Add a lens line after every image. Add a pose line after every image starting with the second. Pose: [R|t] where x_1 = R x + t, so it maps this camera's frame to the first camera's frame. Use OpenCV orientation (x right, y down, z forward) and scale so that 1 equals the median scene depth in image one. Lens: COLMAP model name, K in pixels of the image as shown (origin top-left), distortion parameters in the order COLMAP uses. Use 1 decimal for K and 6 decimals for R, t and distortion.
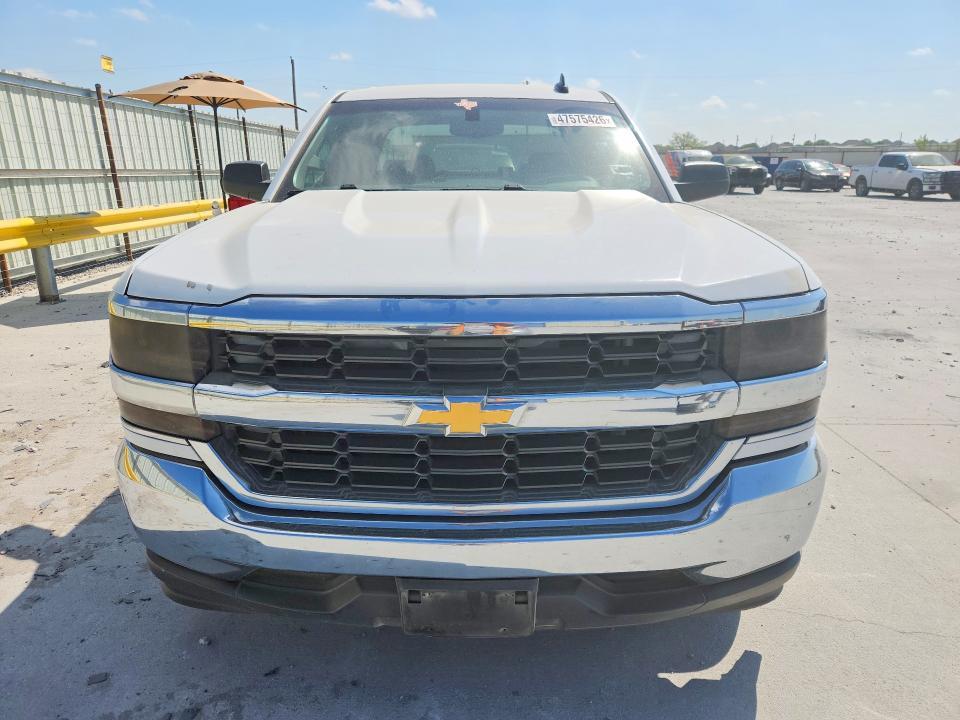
lens RADIAL K [[652.7, 0, 480.0], [0, 652.7, 360.0], [0, 0, 1]] dist [0.050493, -0.048745]
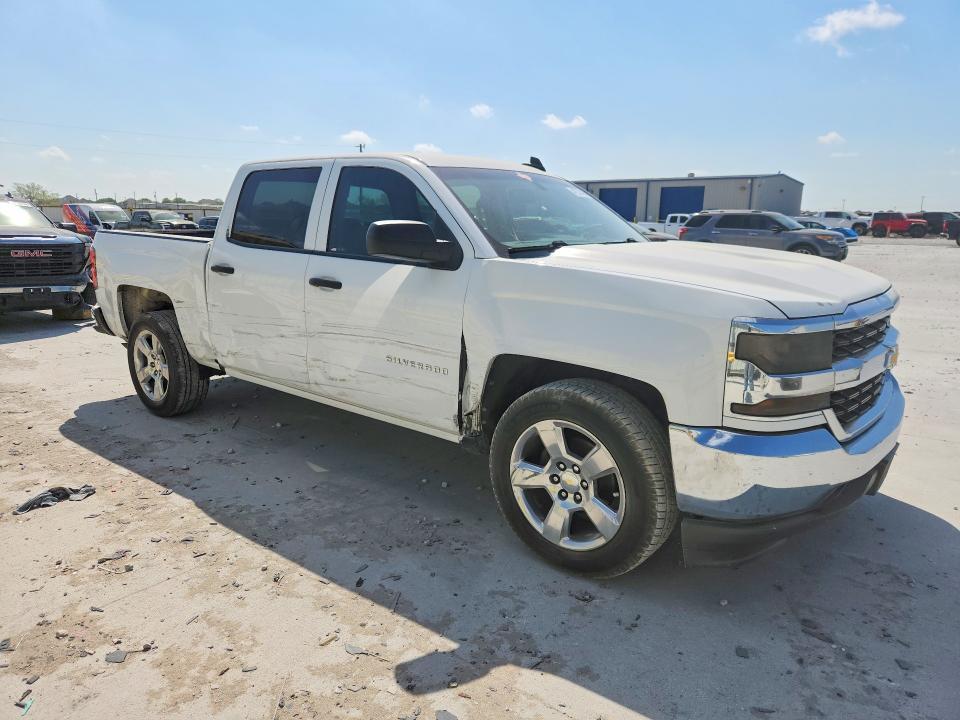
lens RADIAL K [[652.7, 0, 480.0], [0, 652.7, 360.0], [0, 0, 1]] dist [0.050493, -0.048745]
pose [[0.619508, -0.155356, 0.769464, -1.348855], [0.216062, 0.976106, 0.023122, -0.123733], [-0.754670, 0.151928, 0.638272, 0.414389]]
